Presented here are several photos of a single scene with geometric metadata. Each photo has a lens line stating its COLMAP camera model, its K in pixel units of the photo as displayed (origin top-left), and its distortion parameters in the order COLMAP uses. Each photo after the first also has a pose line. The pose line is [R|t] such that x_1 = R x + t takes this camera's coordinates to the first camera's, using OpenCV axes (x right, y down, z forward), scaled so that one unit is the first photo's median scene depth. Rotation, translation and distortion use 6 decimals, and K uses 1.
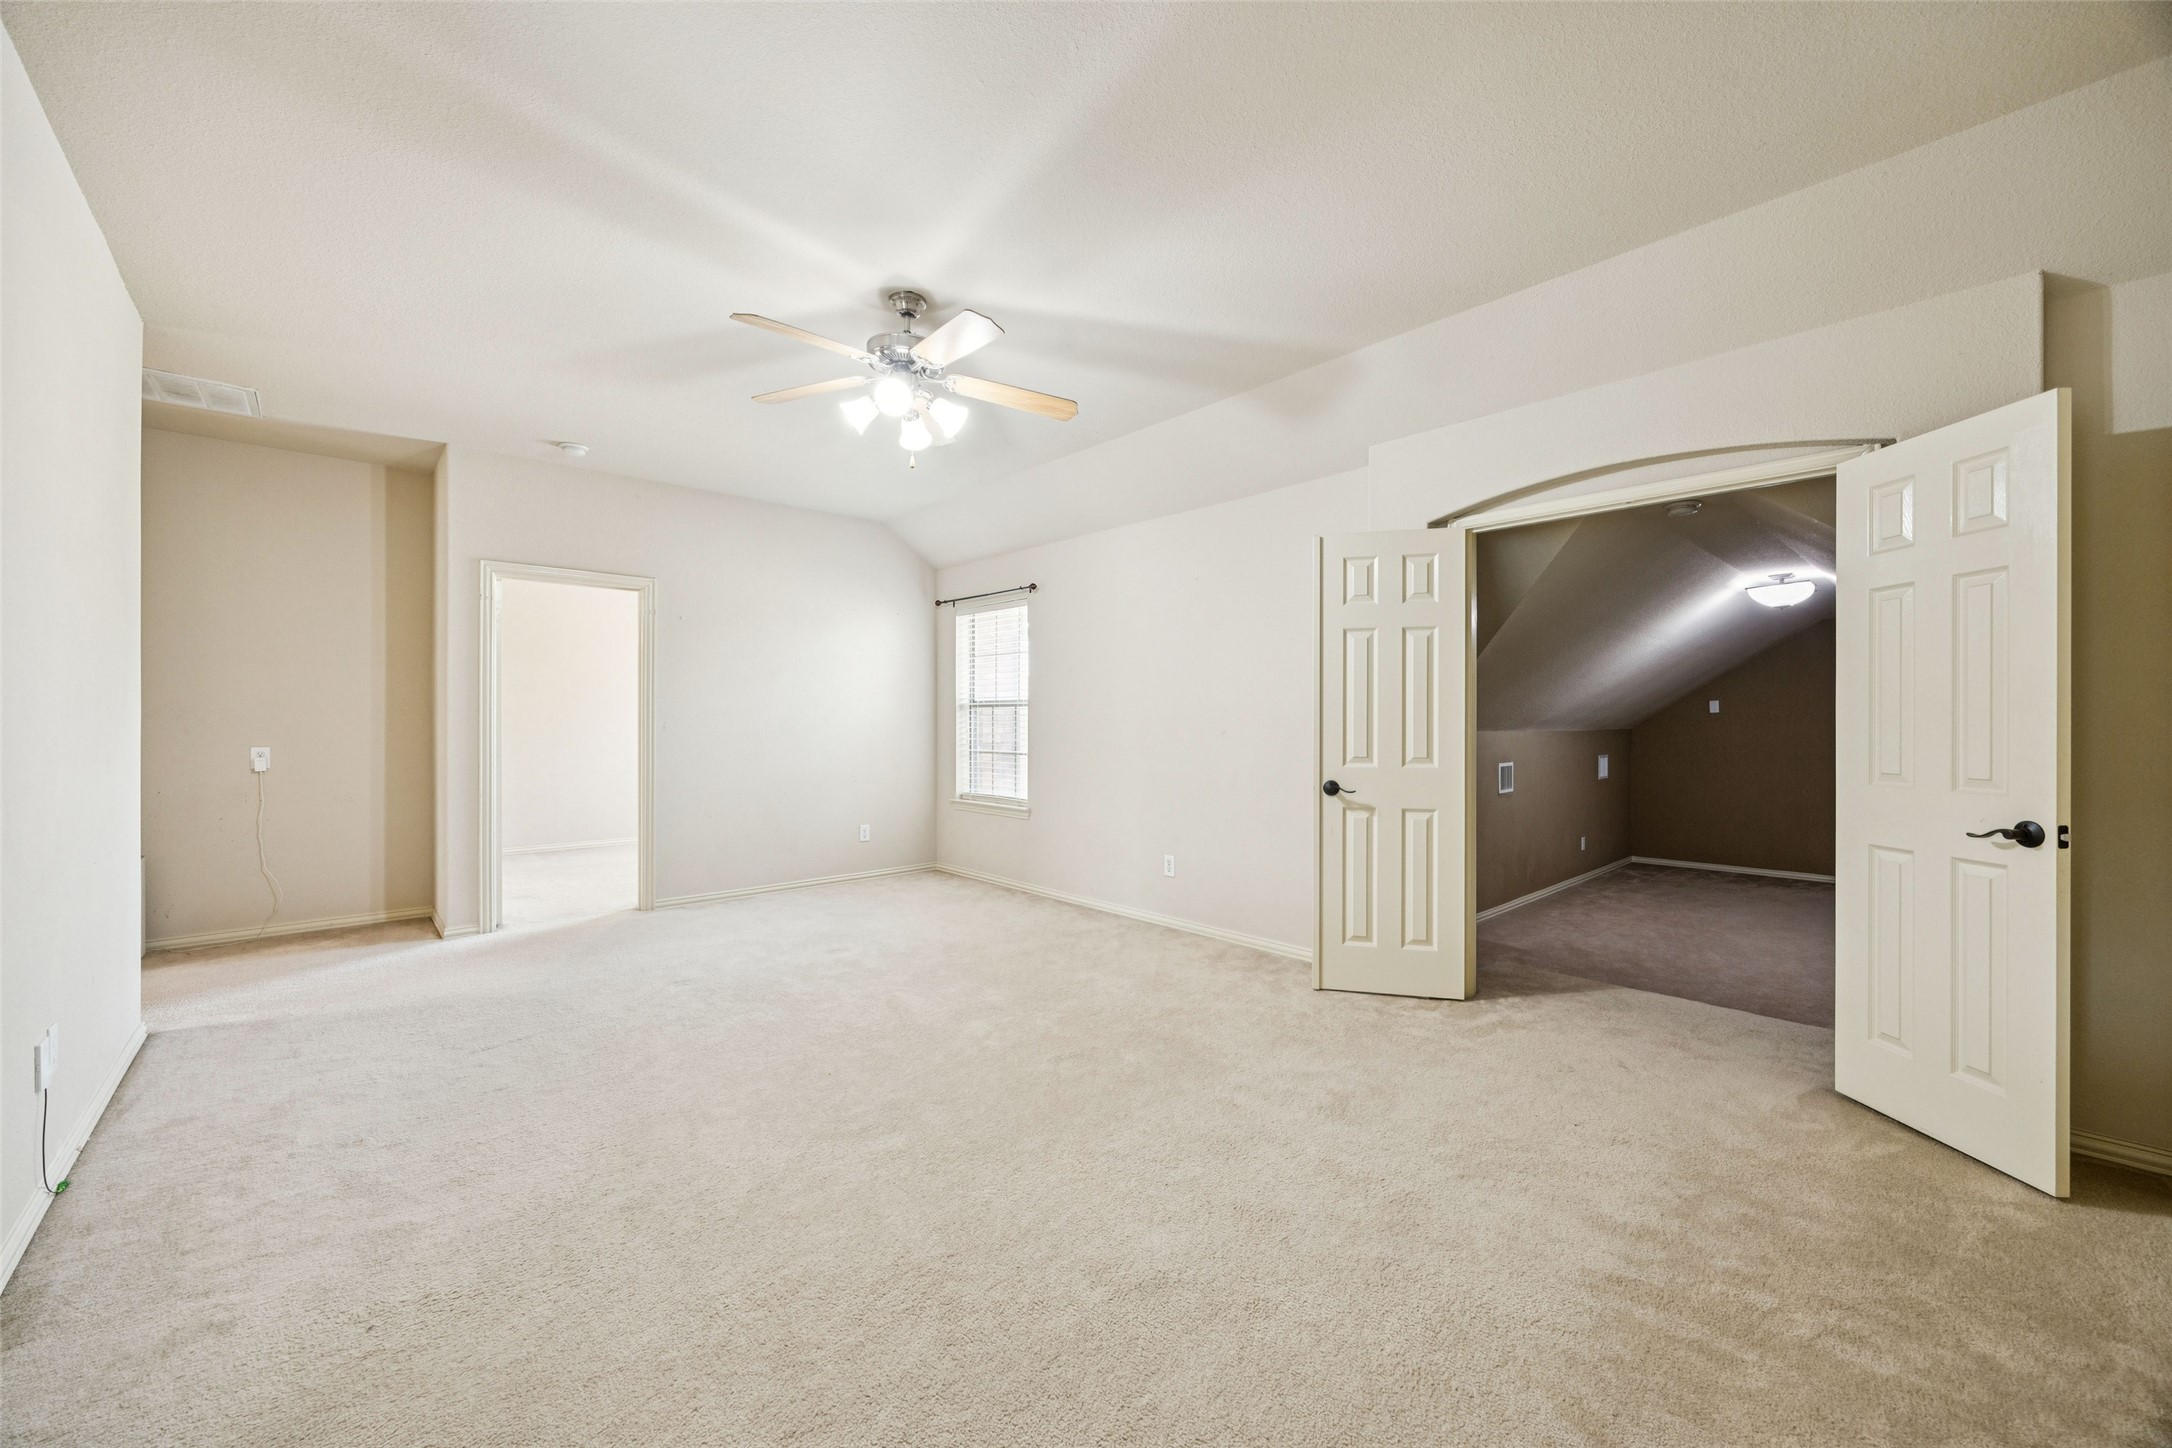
lens RADIAL K [[838.8, 0, 1098.4], [0, 838.8, 719.8], [0, 0, 1]] dist [0.003445, -0.000355]
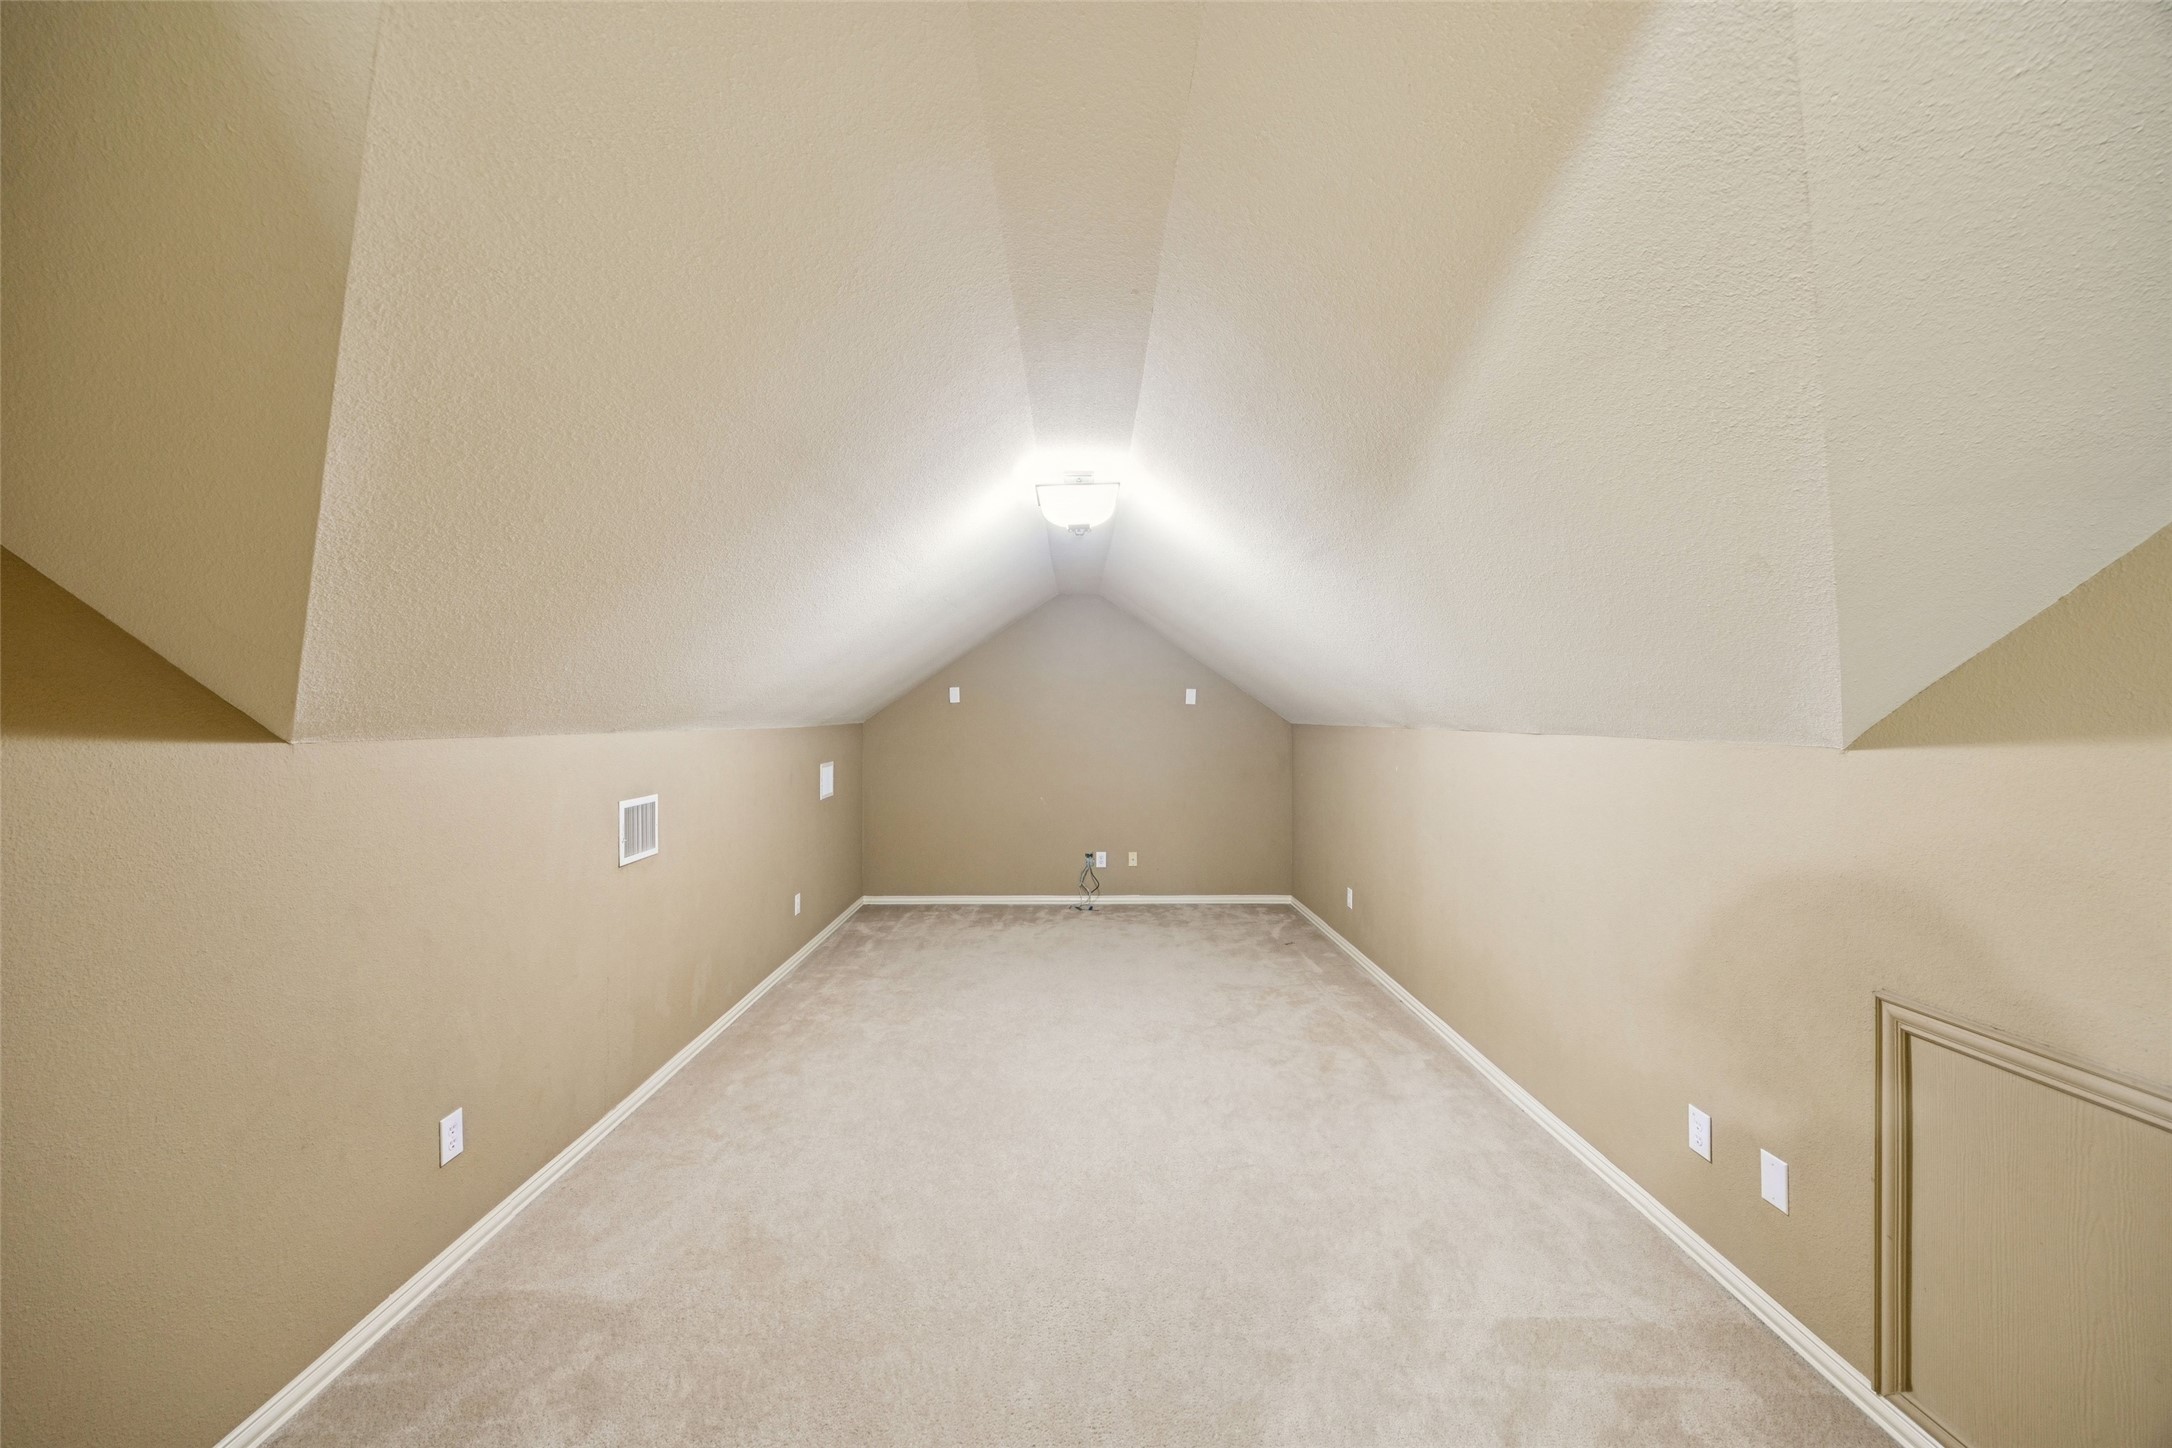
lens RADIAL K [[838.8, 0, 1093.6], [0, 838.8, 718.1], [0, 0, 1]] dist [0.003445, -0.000355]
pose [[0.670339, -0.002233, 0.742051, 0.240573], [-0.001776, 0.999988, 0.004613, 0.002262], [-0.742053, -0.004410, 0.670327, 0.381701]]
